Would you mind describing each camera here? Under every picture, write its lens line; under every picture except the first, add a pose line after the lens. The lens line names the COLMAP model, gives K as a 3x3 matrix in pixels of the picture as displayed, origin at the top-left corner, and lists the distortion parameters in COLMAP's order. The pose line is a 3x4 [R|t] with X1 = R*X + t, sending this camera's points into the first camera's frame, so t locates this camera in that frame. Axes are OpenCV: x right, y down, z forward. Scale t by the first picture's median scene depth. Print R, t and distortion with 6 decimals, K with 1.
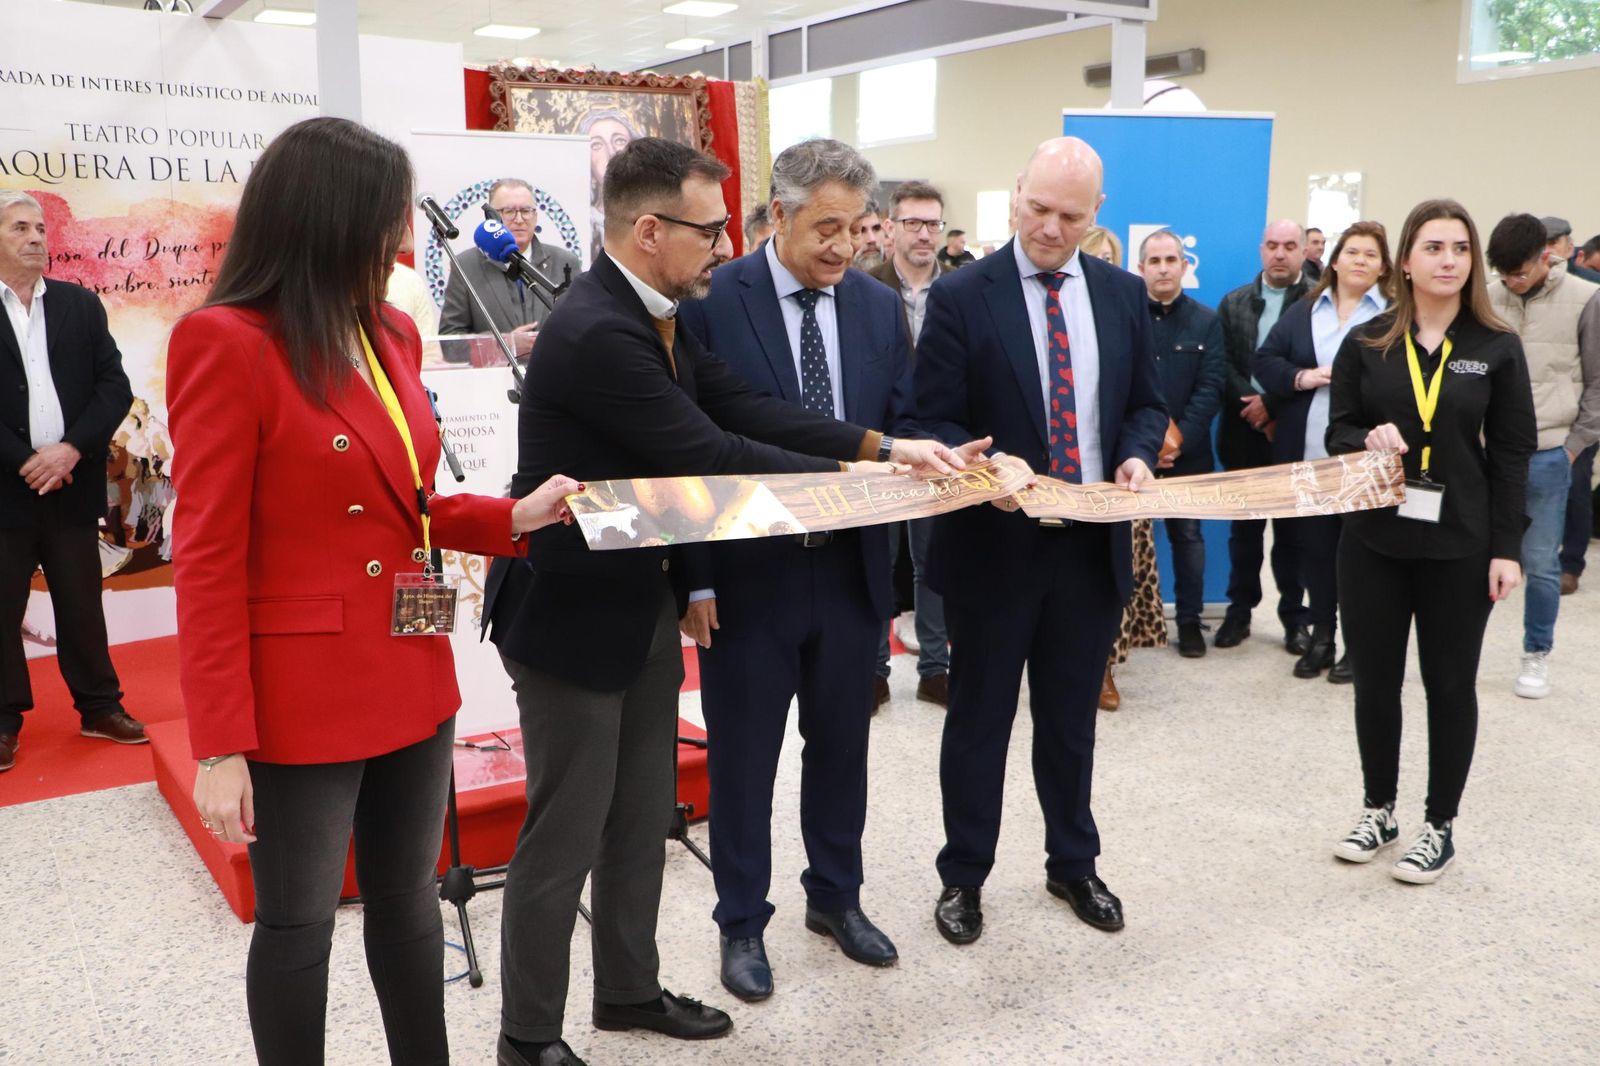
lens RADIAL K [[1529.2, 0, 789.7], [0, 1529.2, 526.9], [0, 0, 1]] dist [-0.061560, 0.000000]
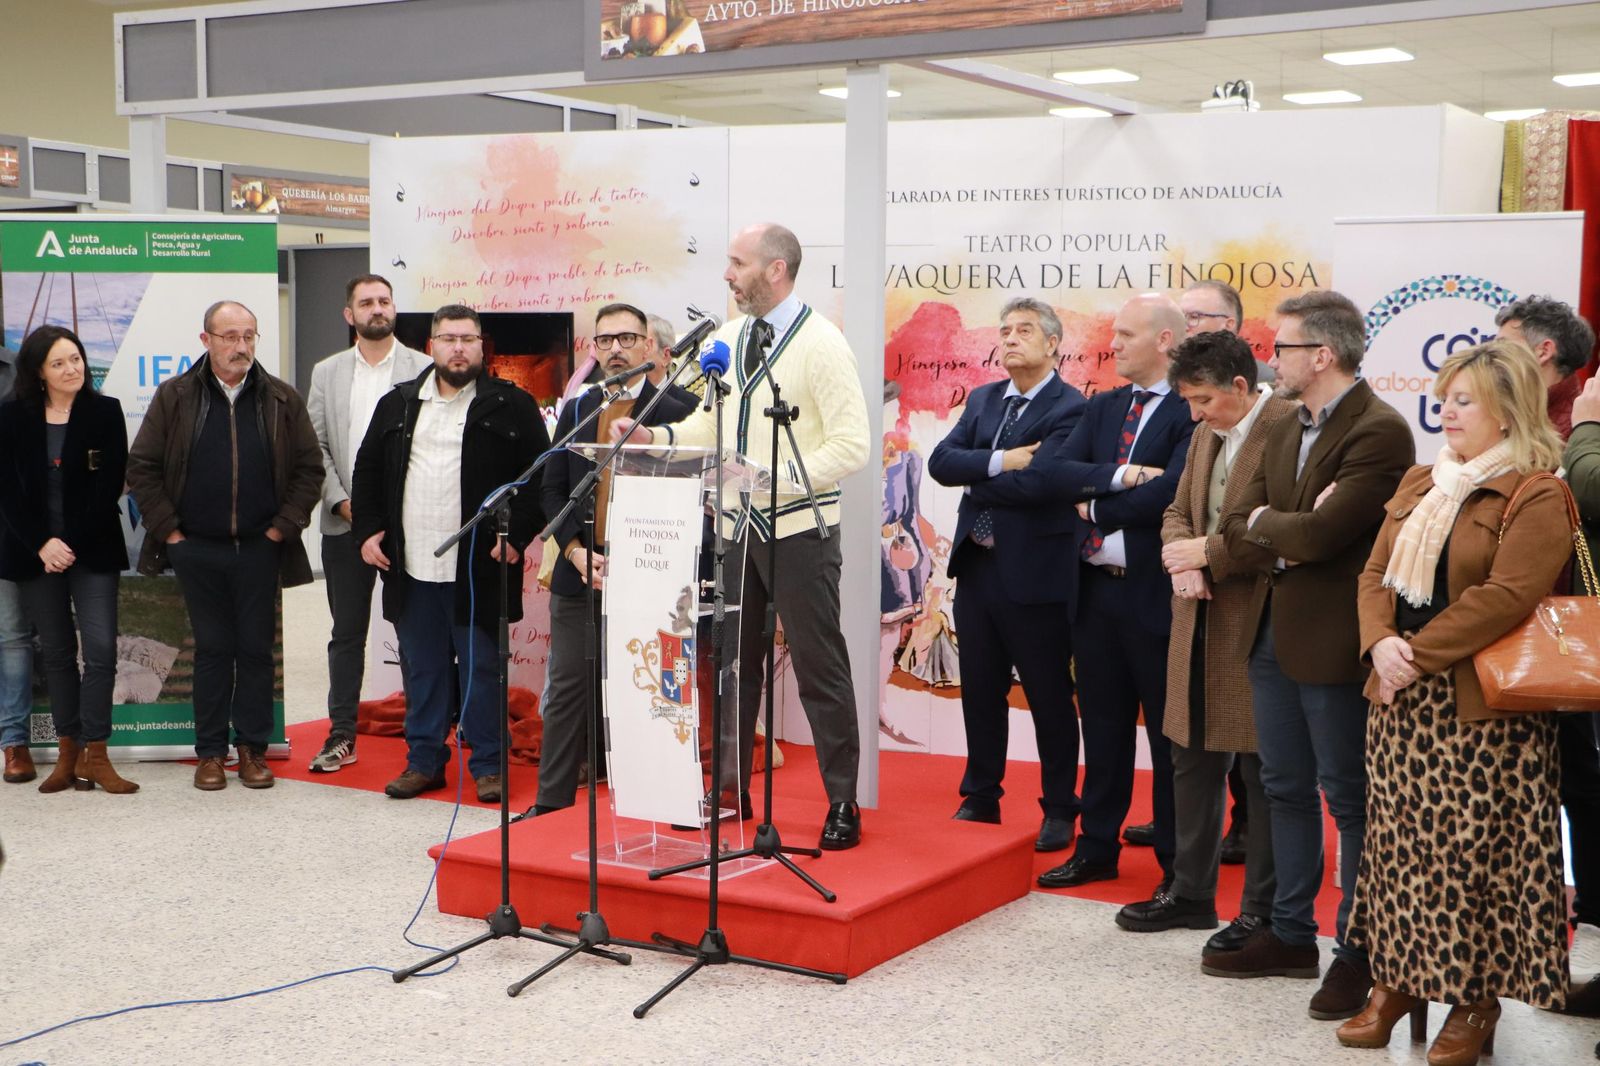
lens RADIAL K [[2297.3, 0, 794.2], [0, 2297.3, 518.5], [0, 0, 1]] dist [0.076201, 0.000000]
pose [[0.403879, 0.074462, -0.911777, 0.858478], [-0.168265, 0.985724, 0.005967, -0.064634], [0.899204, 0.151010, 0.410643, 0.265753]]
